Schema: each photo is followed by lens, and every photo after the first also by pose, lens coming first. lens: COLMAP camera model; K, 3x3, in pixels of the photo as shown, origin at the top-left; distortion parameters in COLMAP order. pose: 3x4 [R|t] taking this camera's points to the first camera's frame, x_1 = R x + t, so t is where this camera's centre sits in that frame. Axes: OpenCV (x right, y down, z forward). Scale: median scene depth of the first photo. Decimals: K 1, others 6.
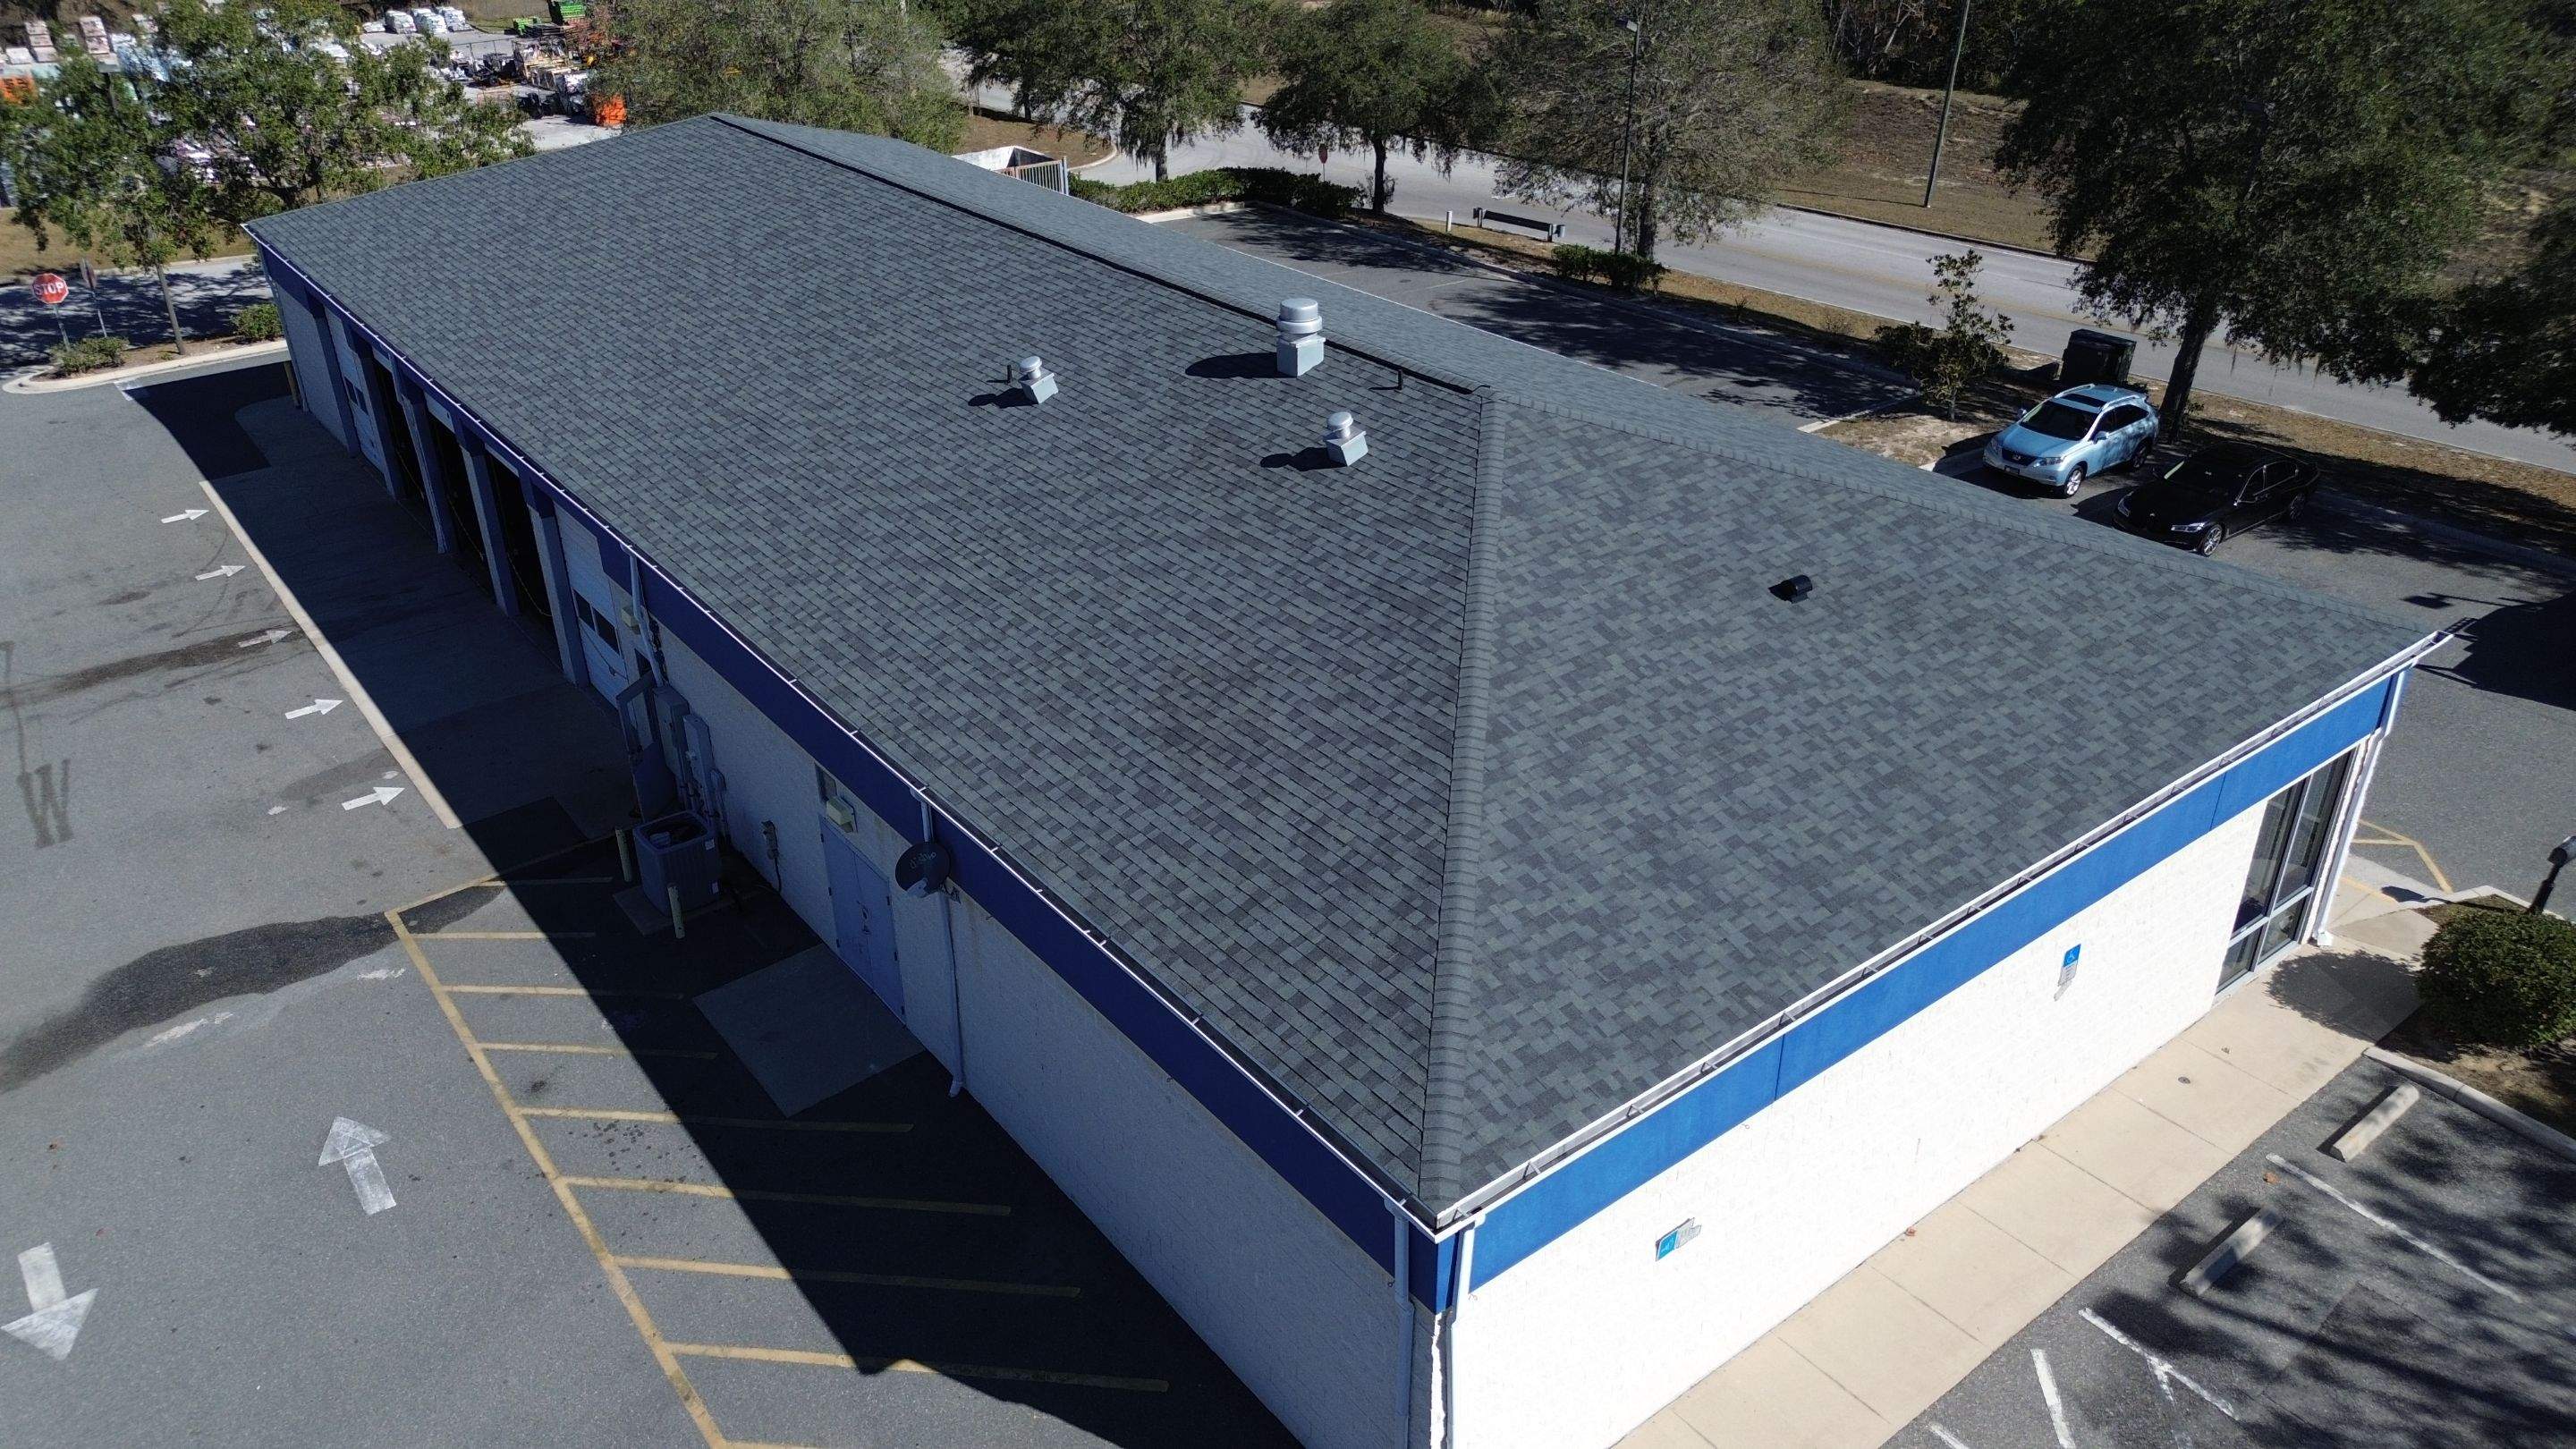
lens RADIAL K [[1817.5, 0, 1293.2], [0, 1817.5, 719.2], [0, 0, 1]] dist [0.062376, -0.043885]
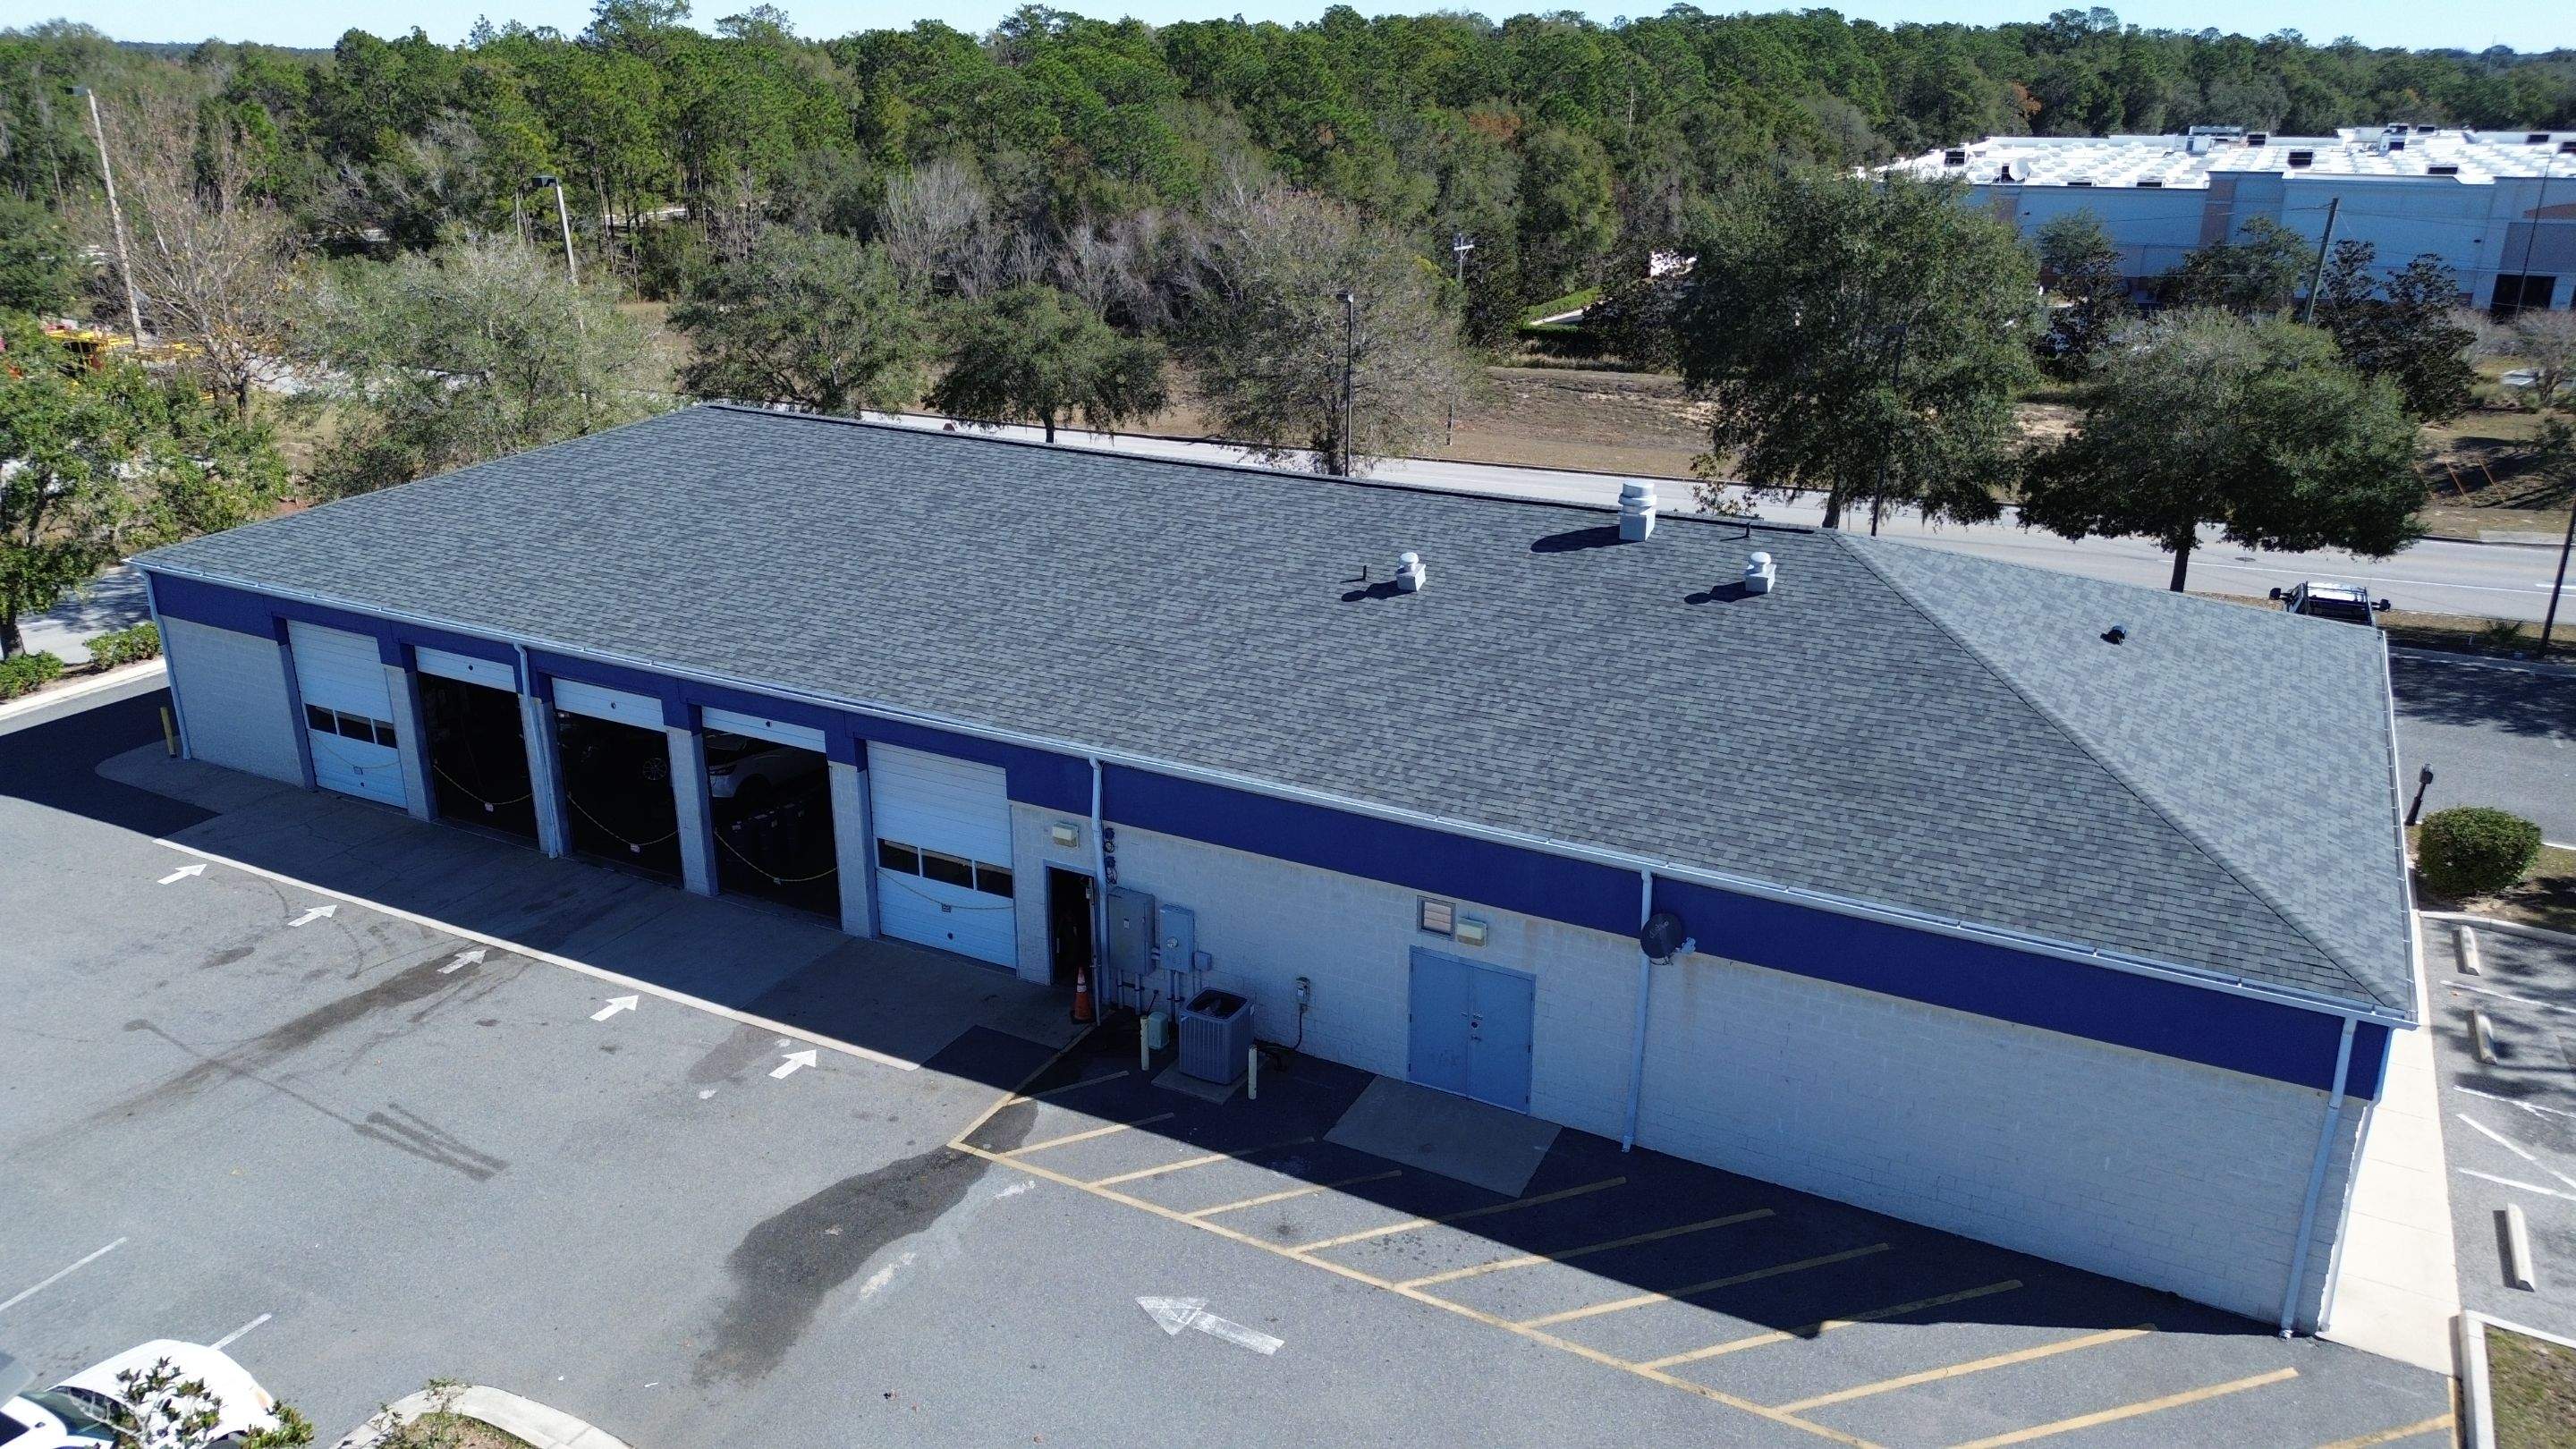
lens RADIAL K [[1817.5, 0, 1283.0], [0, 1817.5, 720.6], [0, 0, 1]] dist [0.062376, -0.043885]
pose [[0.912876, -0.129534, 0.387140, -0.712519], [0.185946, 0.976174, -0.111841, 0.024958], [-0.363429, 0.174084, 0.915212, -0.029757]]
